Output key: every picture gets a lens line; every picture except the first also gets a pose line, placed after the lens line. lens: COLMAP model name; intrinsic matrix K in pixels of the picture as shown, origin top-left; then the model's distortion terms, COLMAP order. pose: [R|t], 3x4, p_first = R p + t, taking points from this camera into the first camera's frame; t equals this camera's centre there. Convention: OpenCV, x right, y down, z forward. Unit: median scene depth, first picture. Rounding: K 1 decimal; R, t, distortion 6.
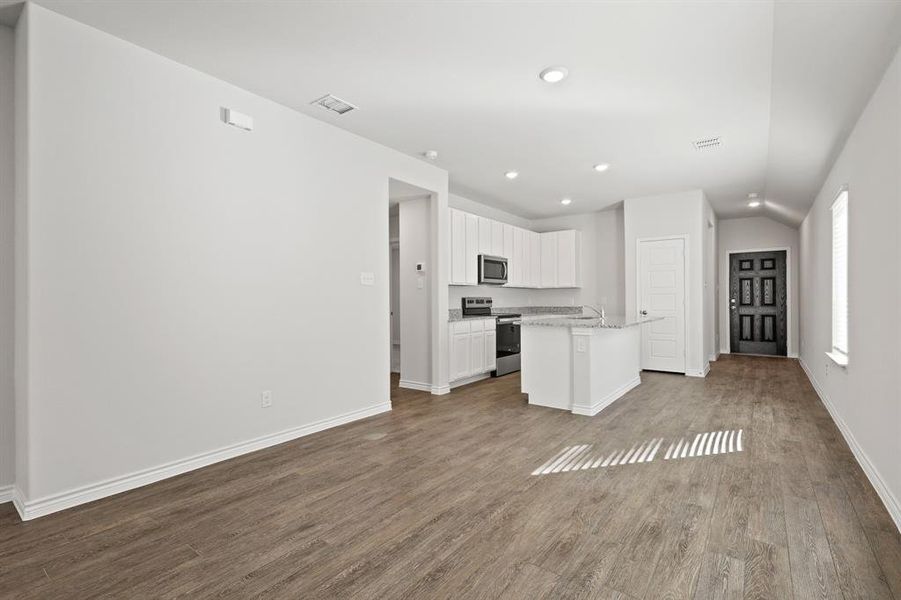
lens RADIAL K [[408.3, 0, 450.5], [0, 408.3, 300.0], [0, 0, 1]] dist [0.001177, 0.000306]
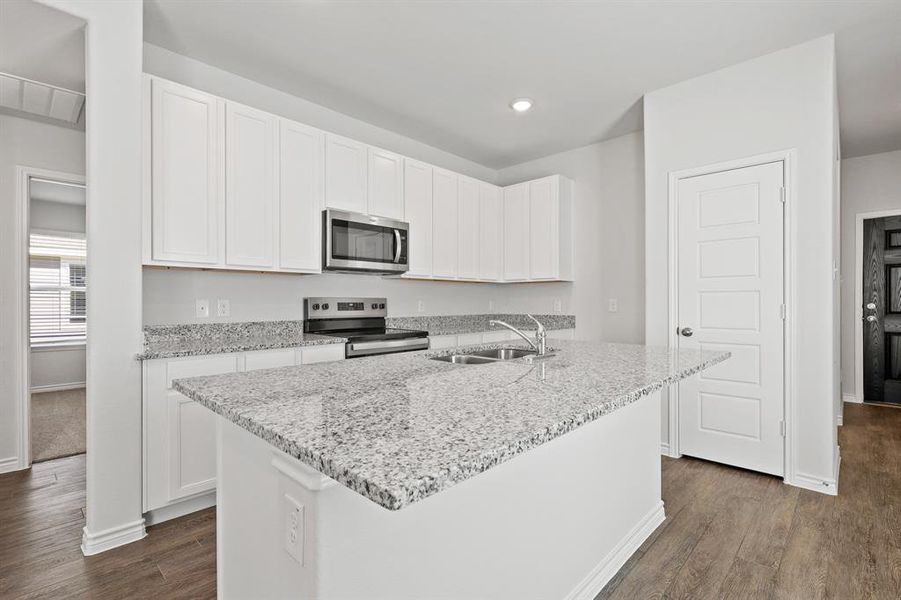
lens RADIAL K [[421.8, 0, 450.5], [0, 421.8, 300.0], [0, 0, 1]] dist [0.000329, 0.000038]
pose [[0.992927, 0.003652, -0.118673, 0.215633], [-0.003984, 0.999989, -0.002558, -0.002435], [0.118662, 0.003013, 0.992930, 0.399740]]
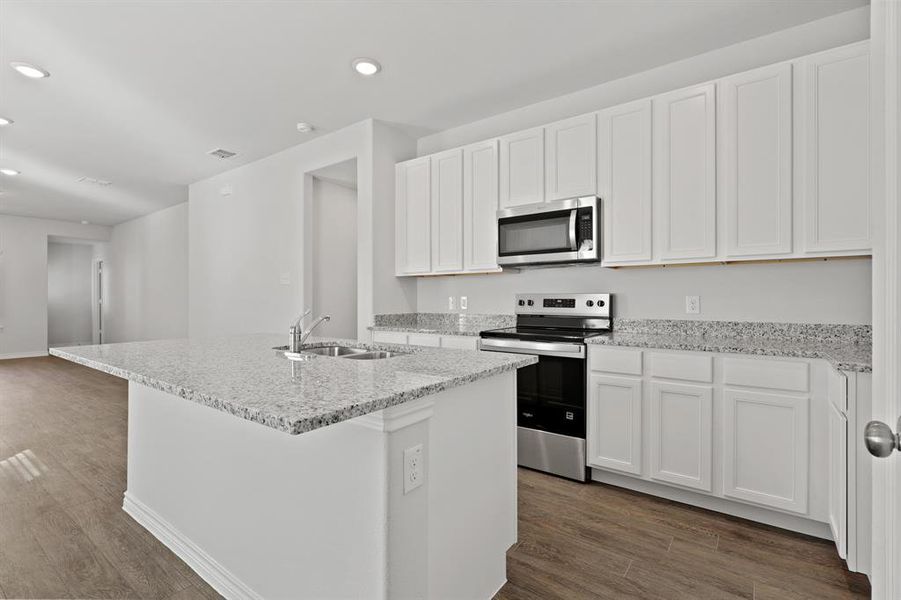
lens RADIAL K [[408.3, 0, 450.5], [0, 408.3, 300.0], [0, 0, 1]] dist [0.001177, 0.000306]
pose [[0.024577, 0.008456, -0.999662, 0.454097], [0.000936, 0.999964, 0.008481, -0.002939], [0.999698, -0.001144, 0.024568, 0.709892]]
